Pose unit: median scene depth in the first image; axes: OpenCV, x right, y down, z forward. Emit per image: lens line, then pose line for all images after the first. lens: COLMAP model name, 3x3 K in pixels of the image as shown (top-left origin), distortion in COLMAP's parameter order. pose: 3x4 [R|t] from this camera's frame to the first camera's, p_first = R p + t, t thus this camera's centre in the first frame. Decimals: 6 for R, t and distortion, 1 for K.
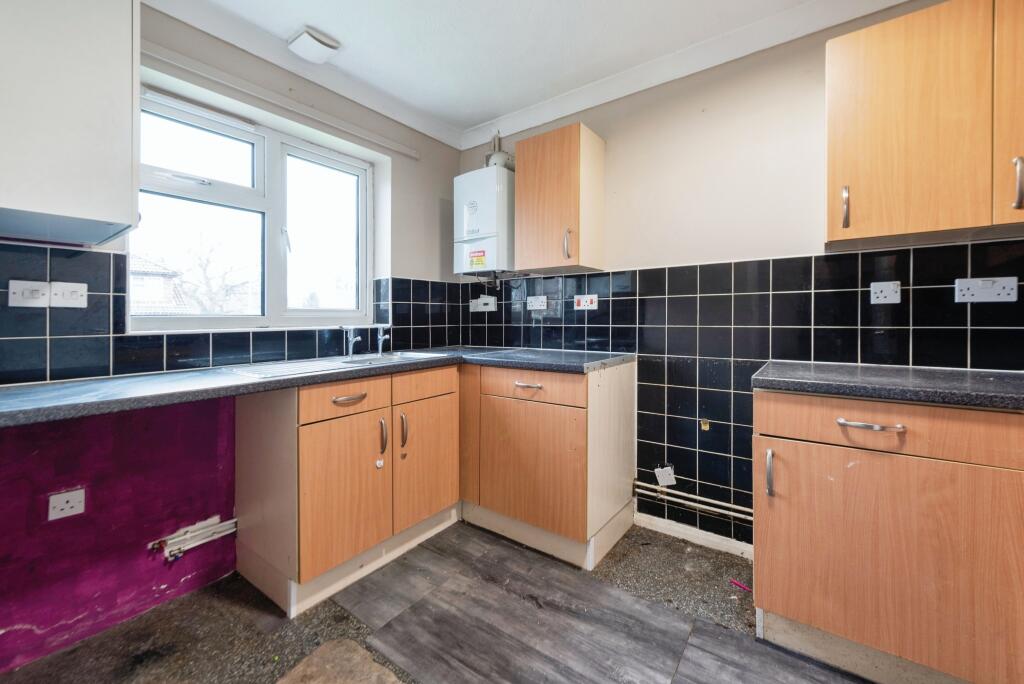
lens RADIAL K [[409.5, 0, 516.6], [0, 409.5, 320.9], [0, 0, 1]] dist [-0.000991, -0.000231]
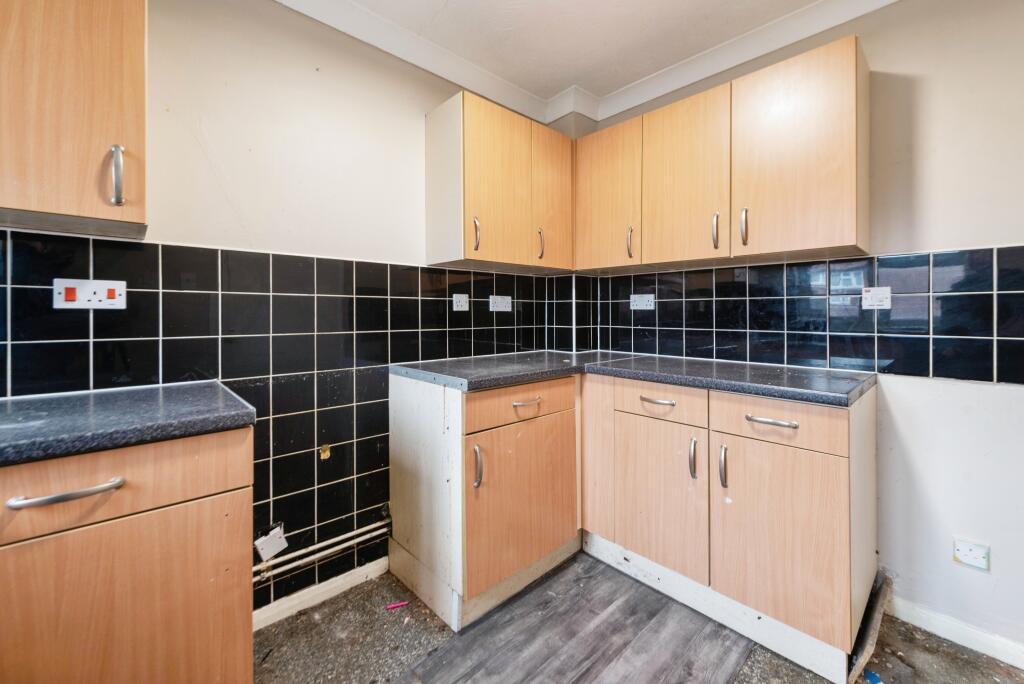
lens RADIAL K [[409.5, 0, 516.6], [0, 409.5, 320.9], [0, 0, 1]] dist [-0.000991, -0.000231]
pose [[0.172363, -0.003856, 0.985026, -0.341434], [0.012895, 0.999915, 0.001658, -0.009479], [-0.984949, 0.012416, 0.172398, 0.568092]]
